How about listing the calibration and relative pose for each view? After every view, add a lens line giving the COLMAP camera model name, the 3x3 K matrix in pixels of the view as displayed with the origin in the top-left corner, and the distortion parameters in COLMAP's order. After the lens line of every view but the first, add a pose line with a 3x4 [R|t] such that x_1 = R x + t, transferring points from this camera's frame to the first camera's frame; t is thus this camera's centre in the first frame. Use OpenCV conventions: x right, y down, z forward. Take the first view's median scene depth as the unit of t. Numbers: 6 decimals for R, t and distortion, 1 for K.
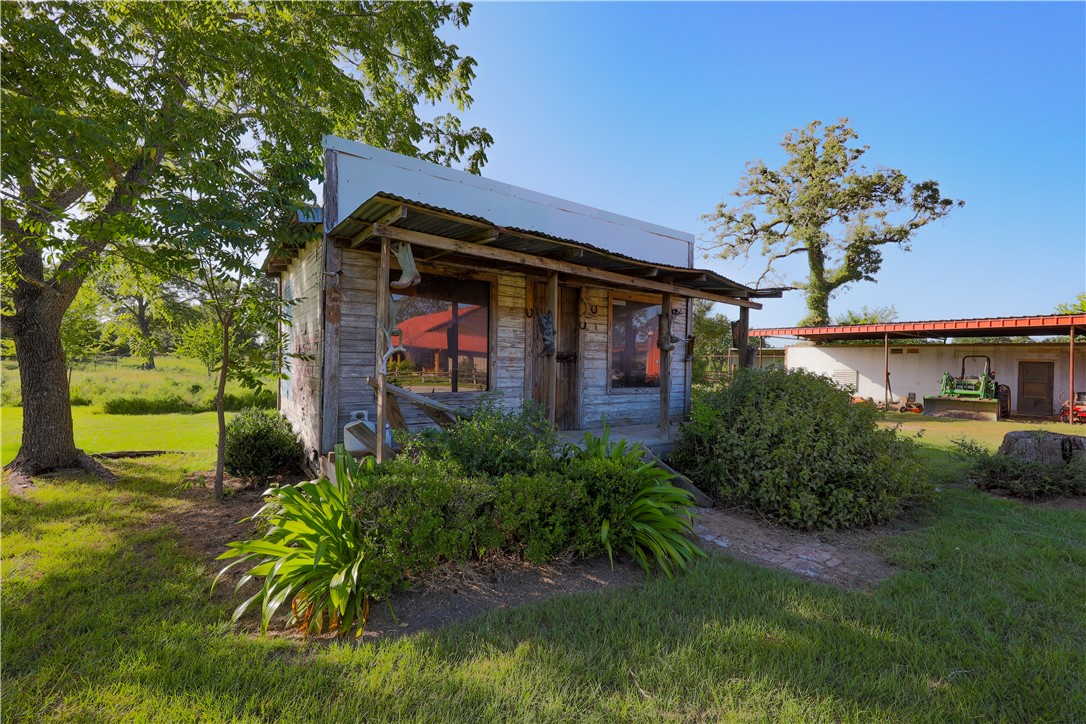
lens RADIAL K [[464.3, 0, 542.0], [0, 464.3, 365.1], [0, 0, 1]] dist [-0.007675, -0.000158]
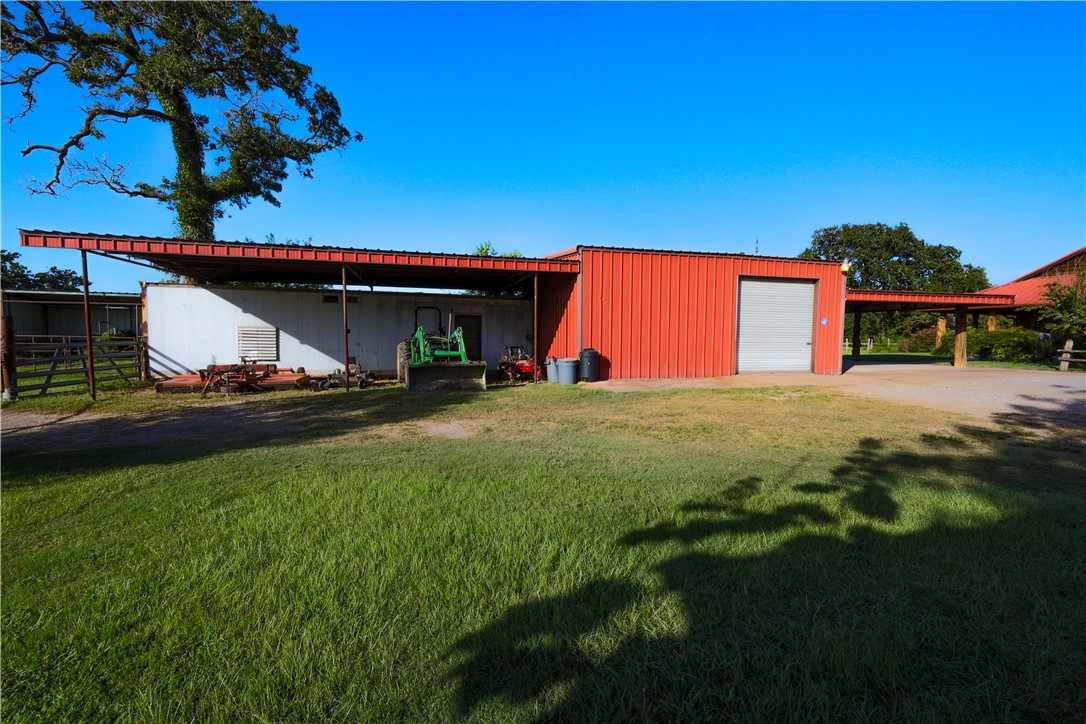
lens RADIAL K [[464.3, 0, 542.0], [0, 464.3, 366.2], [0, 0, 1]] dist [-0.007675, -0.000158]
pose [[0.336677, -0.082546, 0.937995, 0.167546], [0.008557, 0.996377, 0.084612, 0.010620], [-0.941581, -0.020461, 0.336164, 0.367861]]
